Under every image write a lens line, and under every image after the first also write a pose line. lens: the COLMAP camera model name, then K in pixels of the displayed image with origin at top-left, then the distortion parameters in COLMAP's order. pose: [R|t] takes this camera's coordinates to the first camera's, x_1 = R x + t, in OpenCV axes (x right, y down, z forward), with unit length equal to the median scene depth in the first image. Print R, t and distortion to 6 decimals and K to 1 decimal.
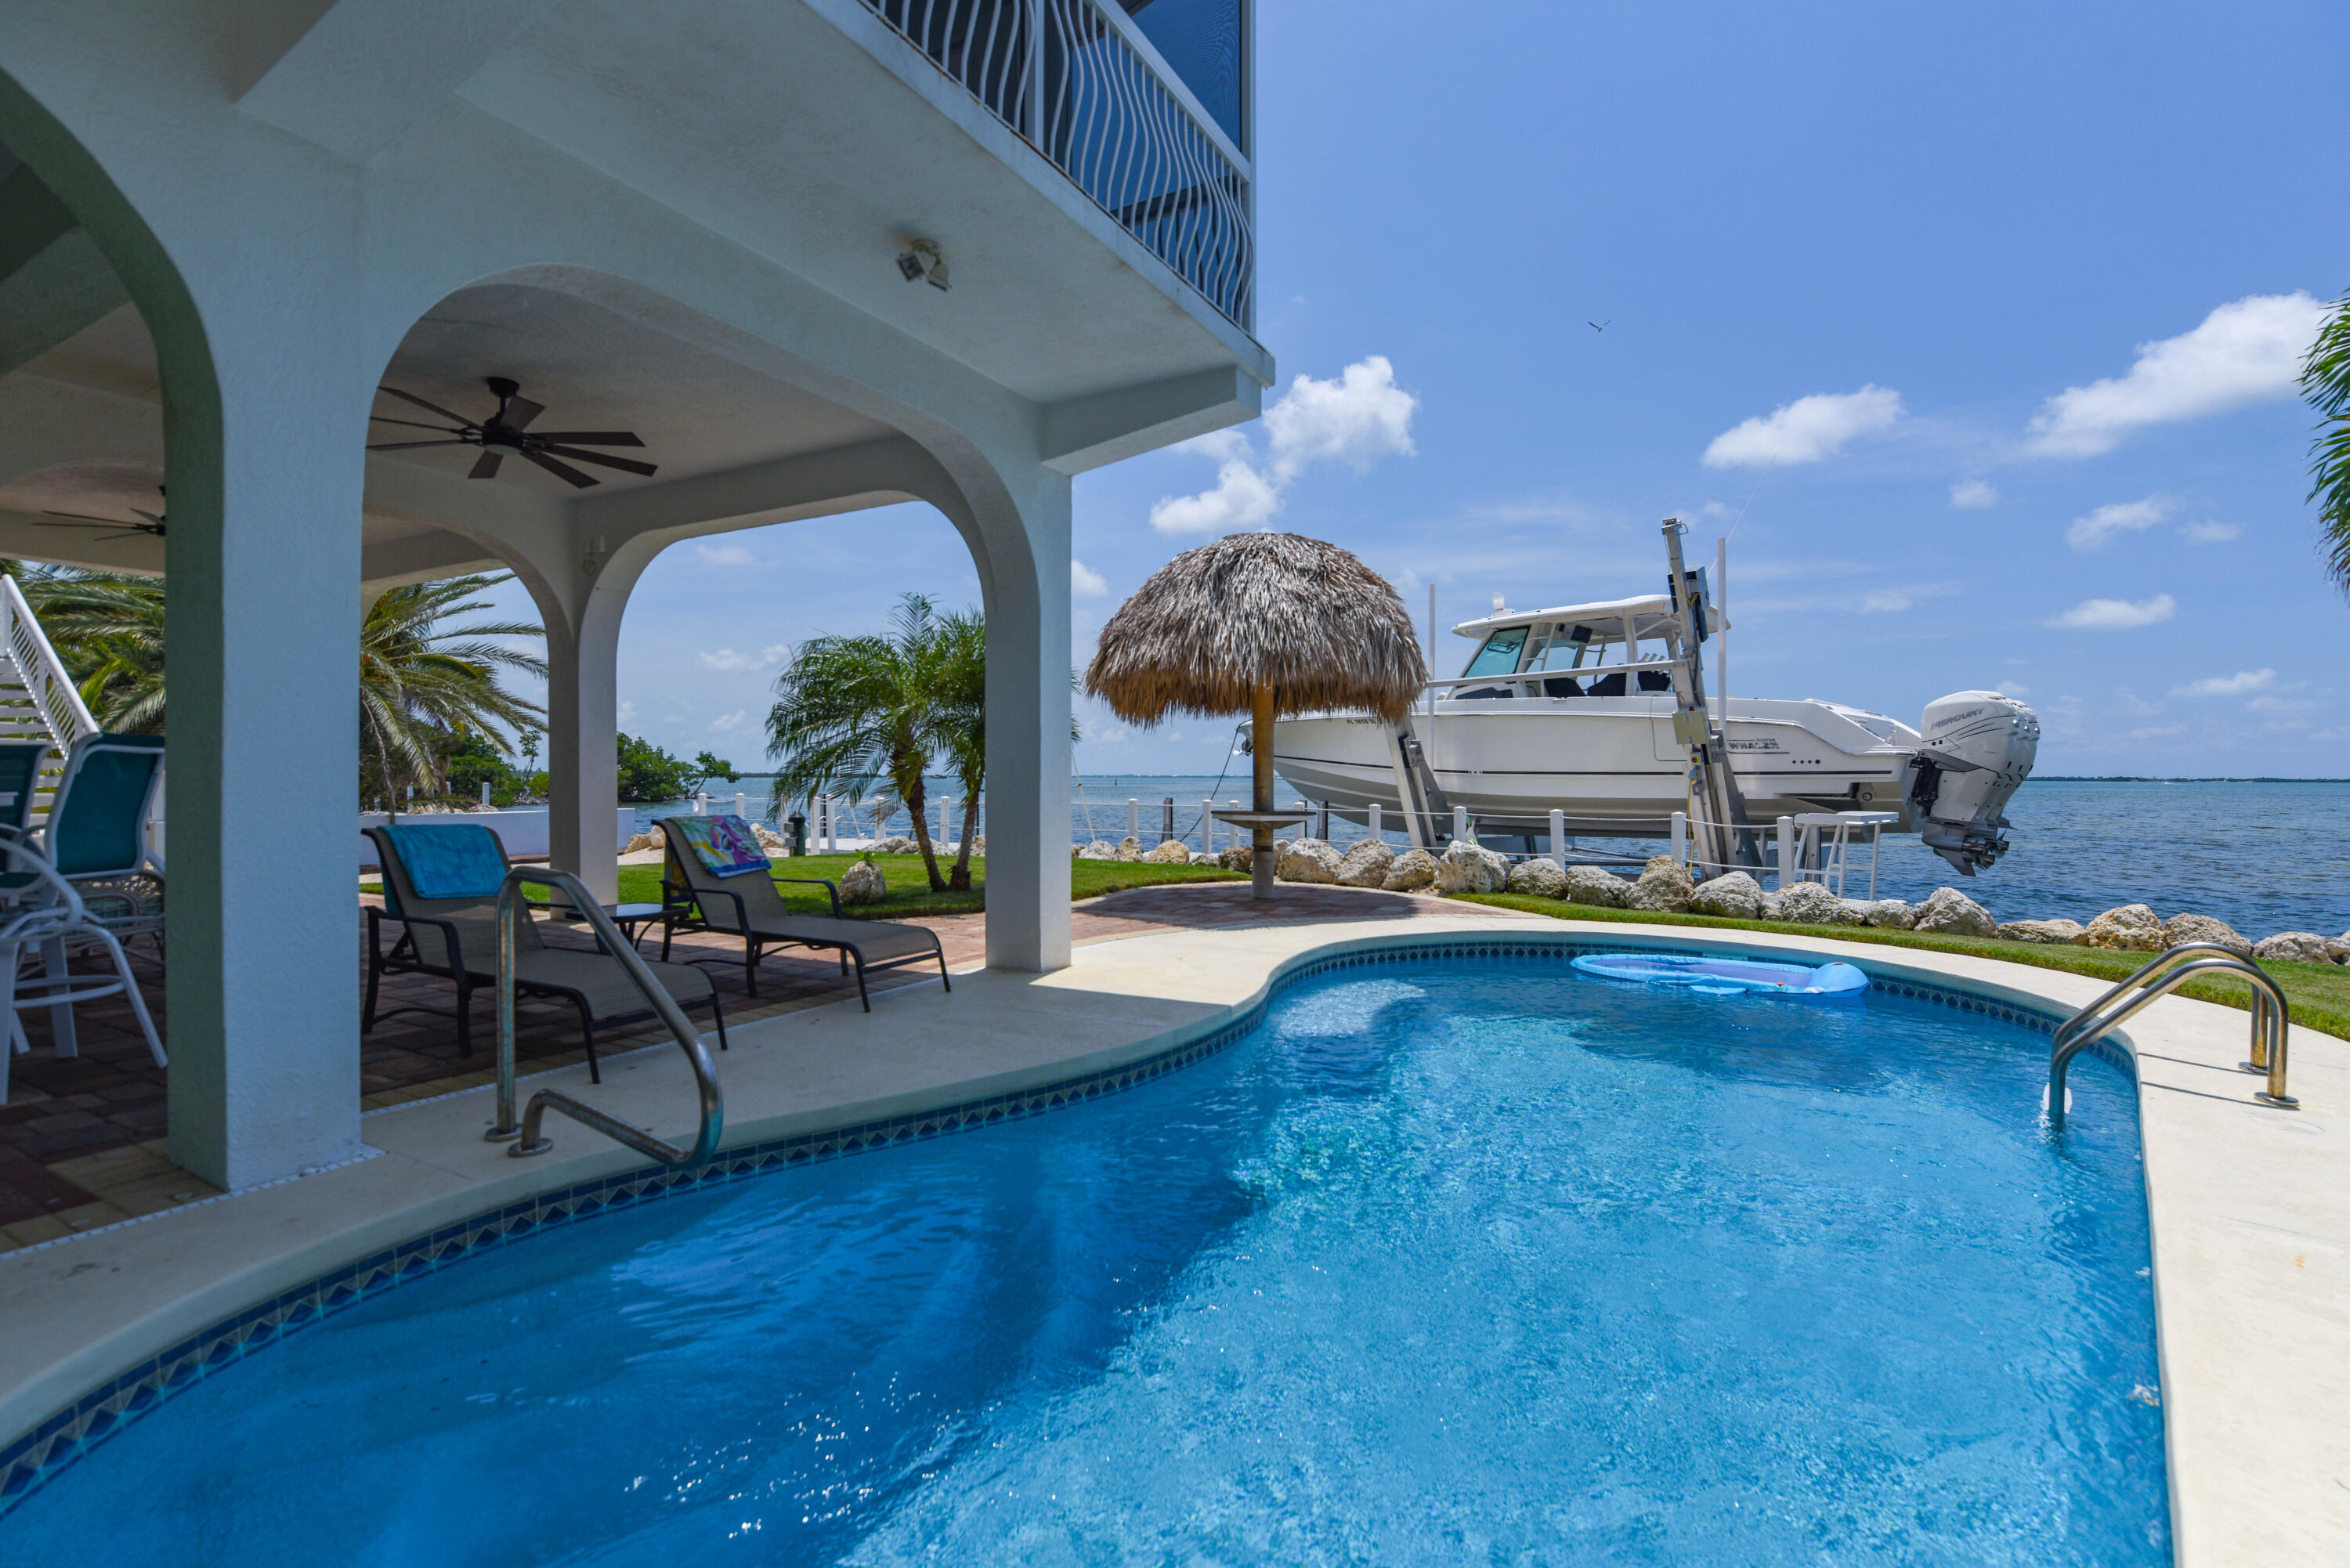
lens RADIAL K [[1013.3, 0, 1205.0], [0, 1013.3, 778.9], [0, 0, 1]] dist [-0.001537, -0.007331]
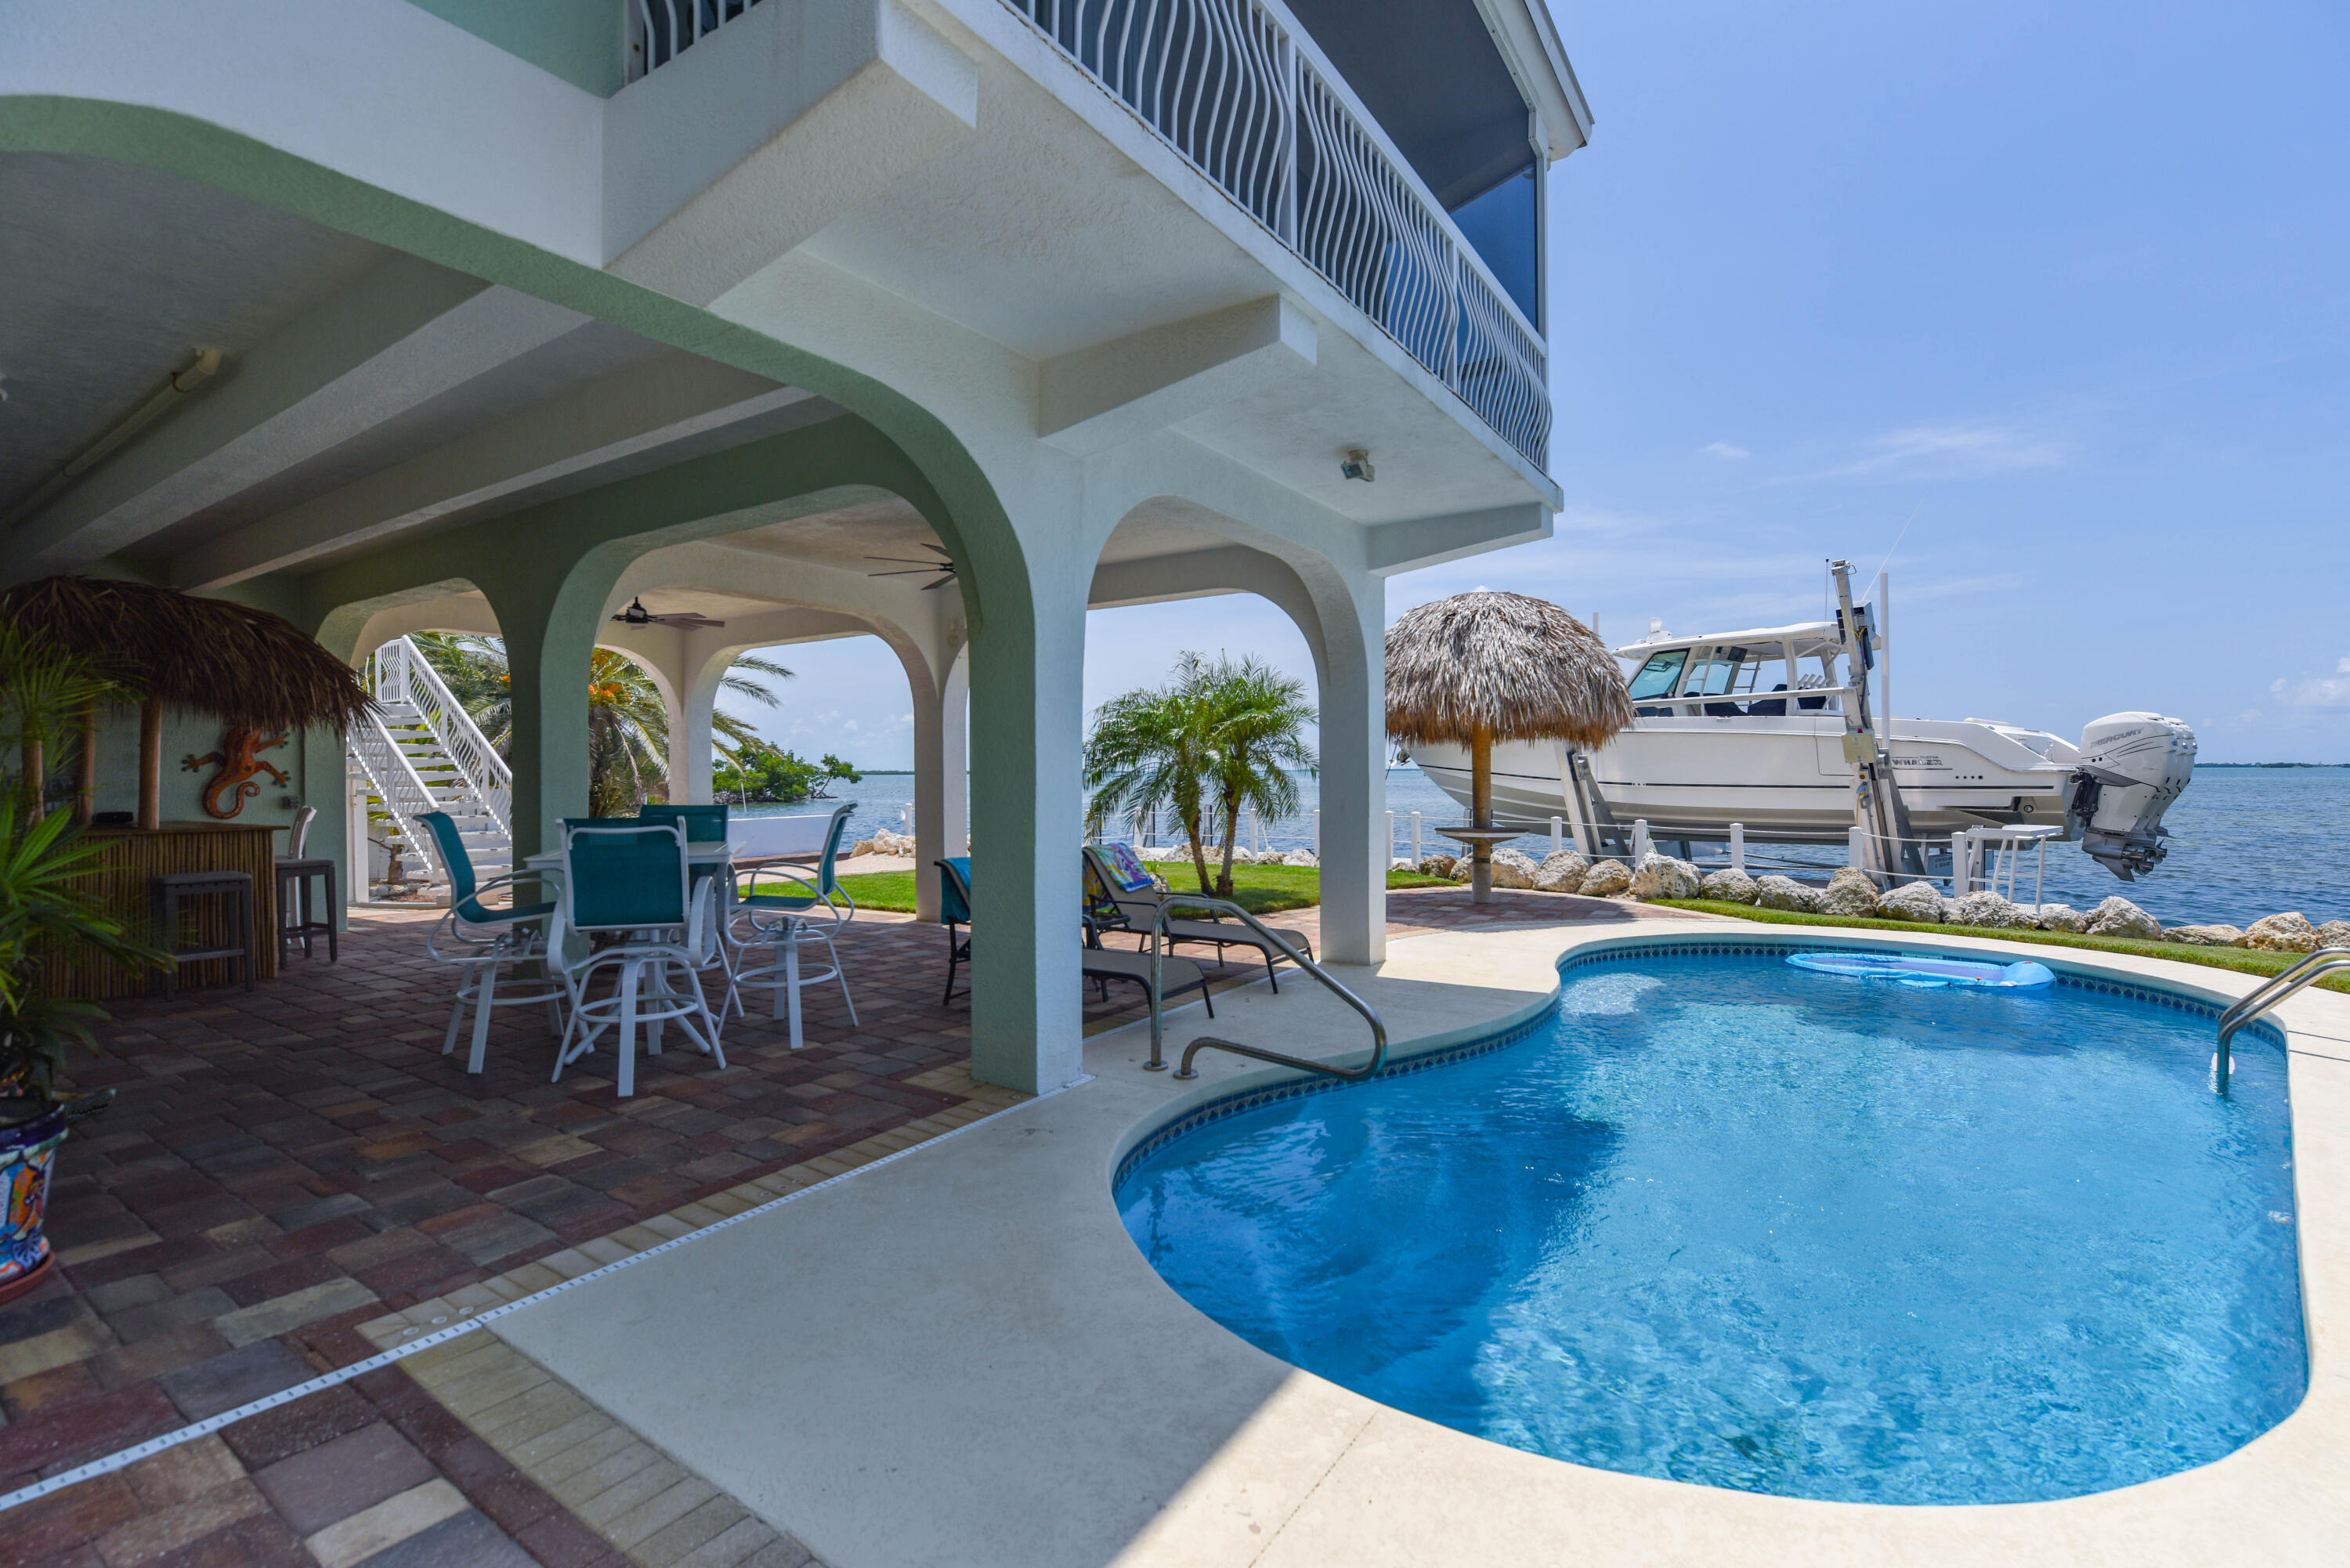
lens RADIAL K [[1015.4, 0, 1186.3], [0, 1015.4, 775.8], [0, 0, 1]] dist [-0.002932, -0.007574]
pose [[0.995625, -0.009589, -0.092941, -0.193493], [0.009998, 0.999942, 0.003939, -0.041242], [0.092898, -0.004851, 0.995664, -0.219812]]
